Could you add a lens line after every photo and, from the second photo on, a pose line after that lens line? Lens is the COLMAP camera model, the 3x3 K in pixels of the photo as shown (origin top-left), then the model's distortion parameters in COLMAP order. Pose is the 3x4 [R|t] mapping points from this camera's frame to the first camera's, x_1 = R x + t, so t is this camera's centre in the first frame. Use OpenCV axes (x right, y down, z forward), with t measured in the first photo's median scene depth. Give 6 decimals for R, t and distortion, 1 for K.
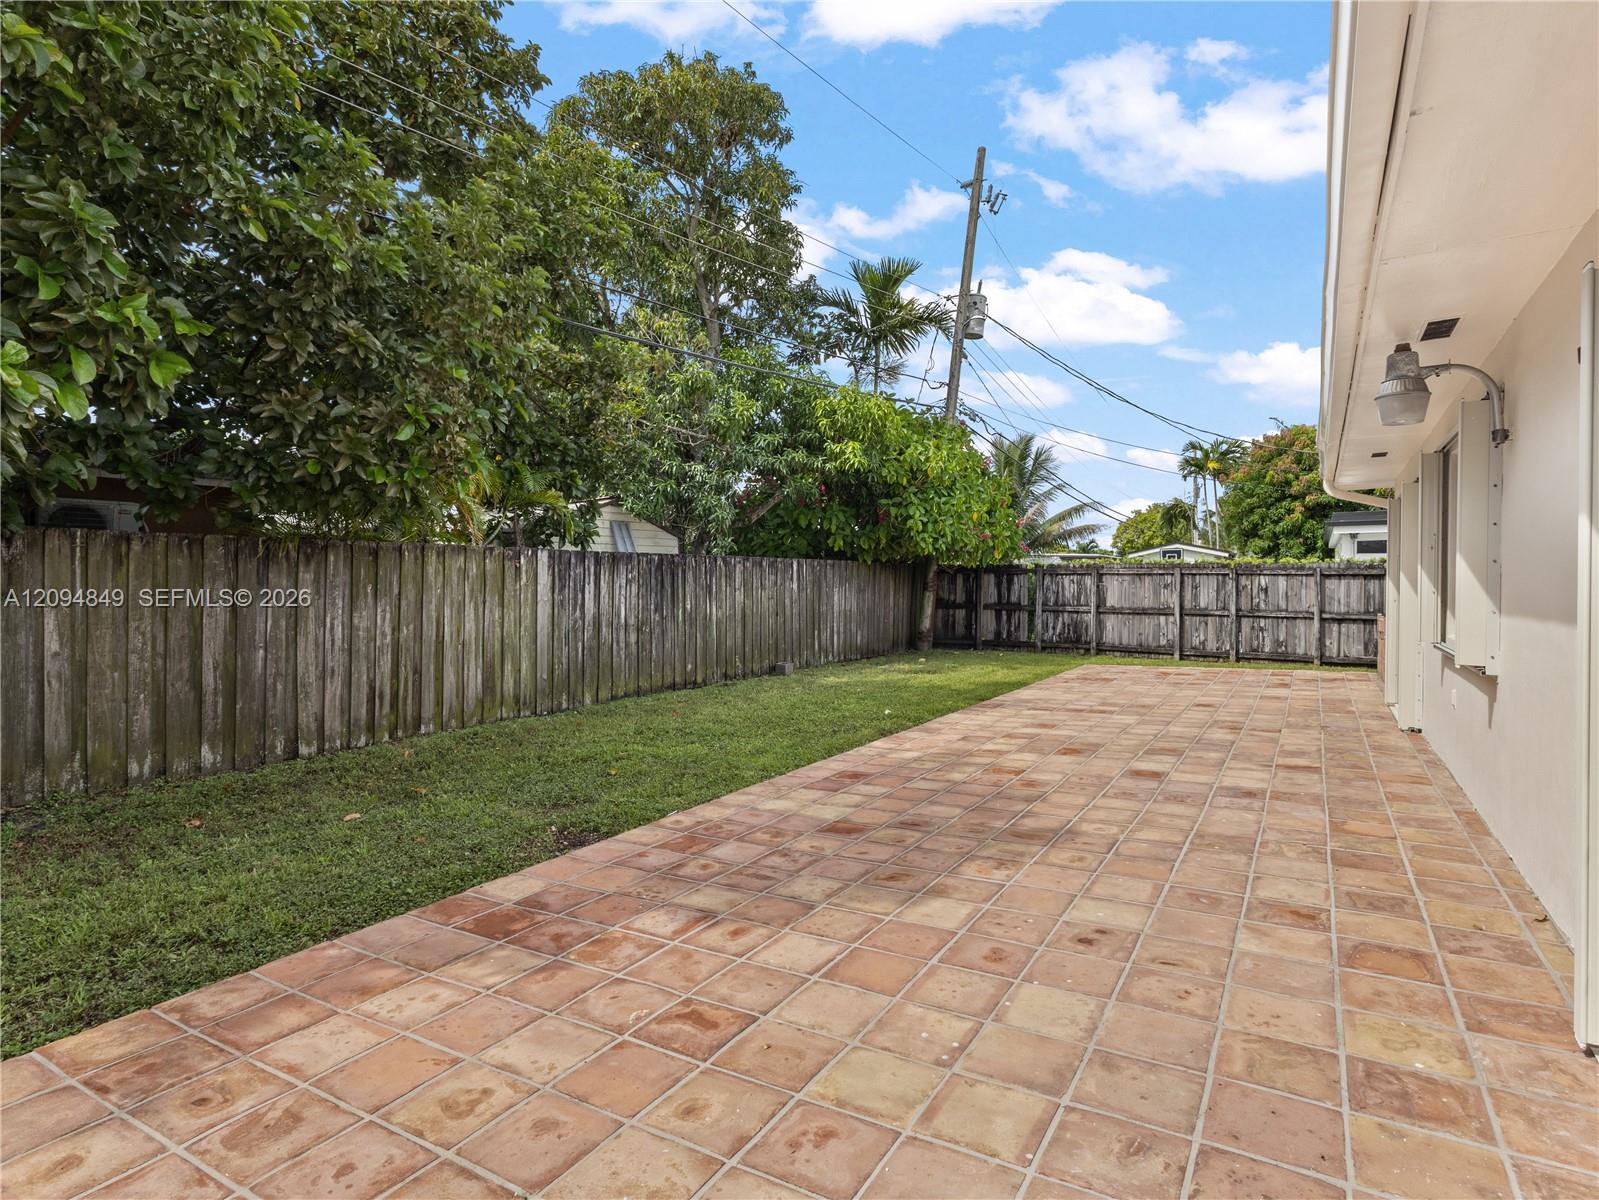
lens RADIAL K [[865.1, 0, 794.1], [0, 865.1, 594.8], [0, 0, 1]] dist [0.000596, 0.000888]
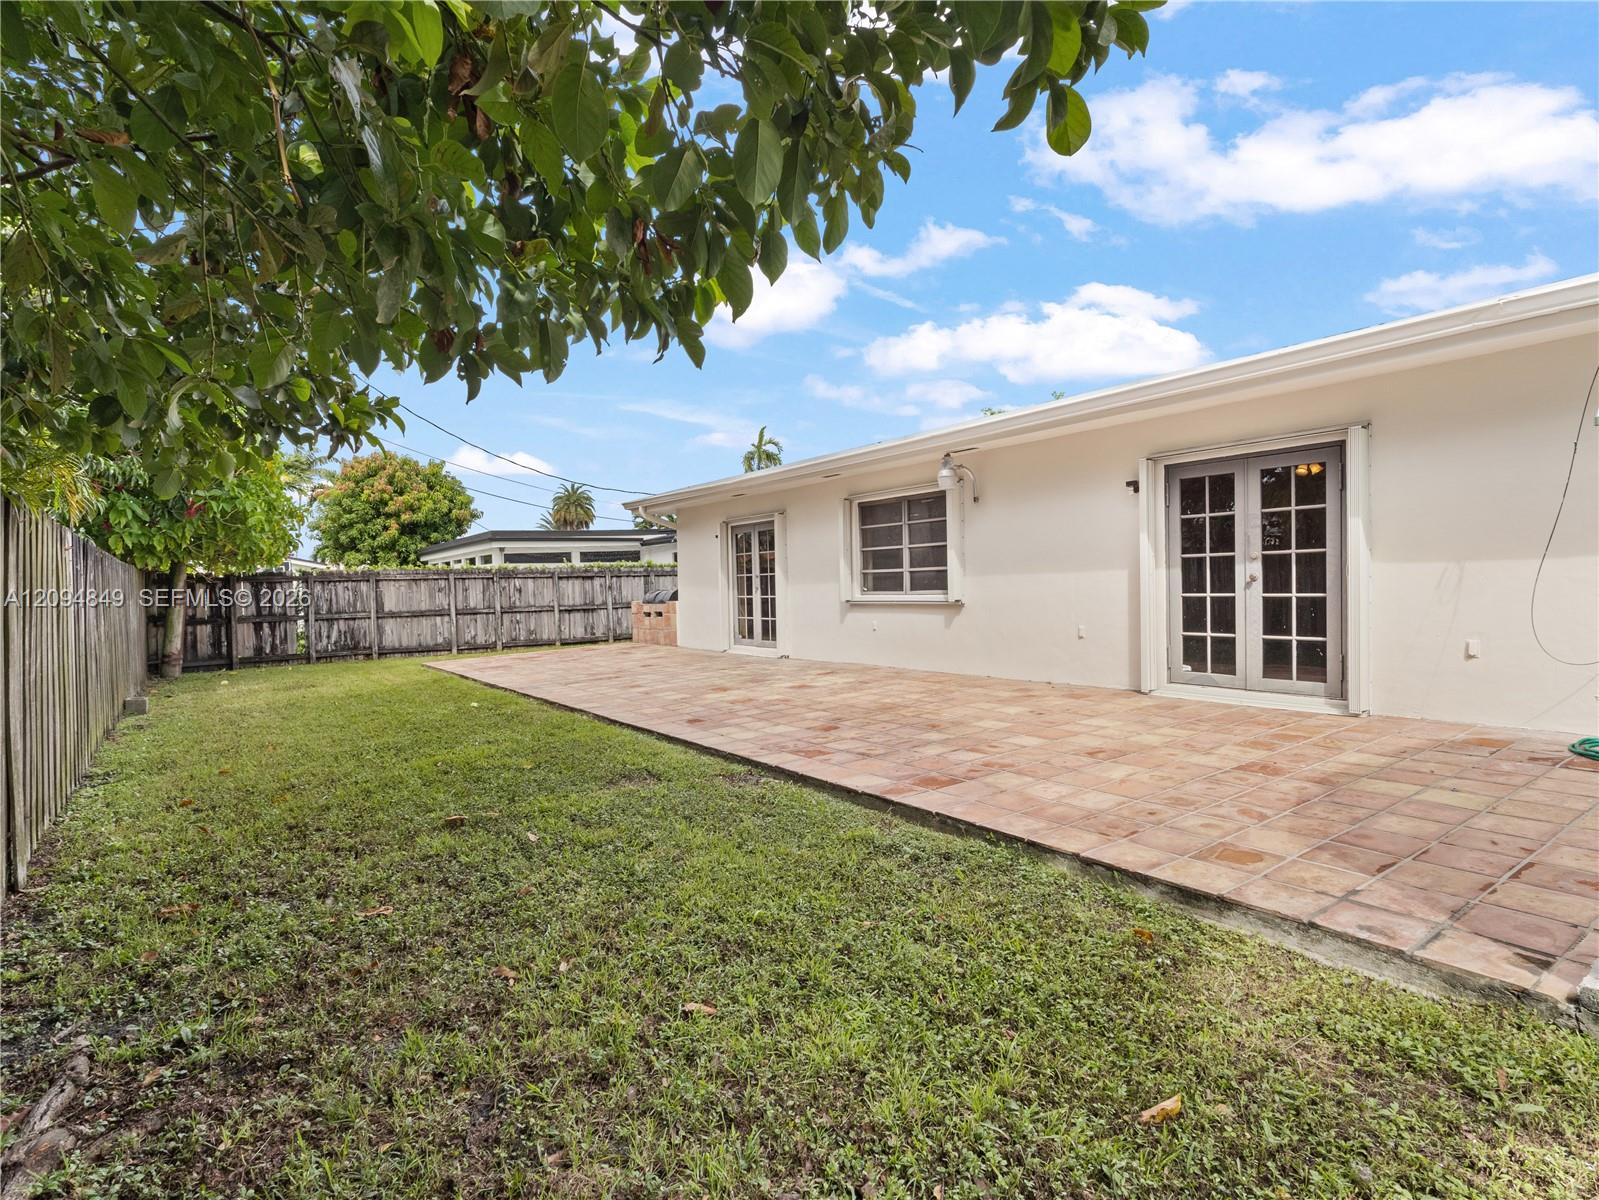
lens RADIAL K [[865.1, 0, 794.1], [0, 865.1, 594.8], [0, 0, 1]] dist [0.000596, 0.000888]
pose [[0.383367, -0.027477, 0.923187, -0.411899], [0.049447, 0.998734, 0.009192, 0.008490], [-0.922272, 0.042125, 0.384240, 0.148652]]
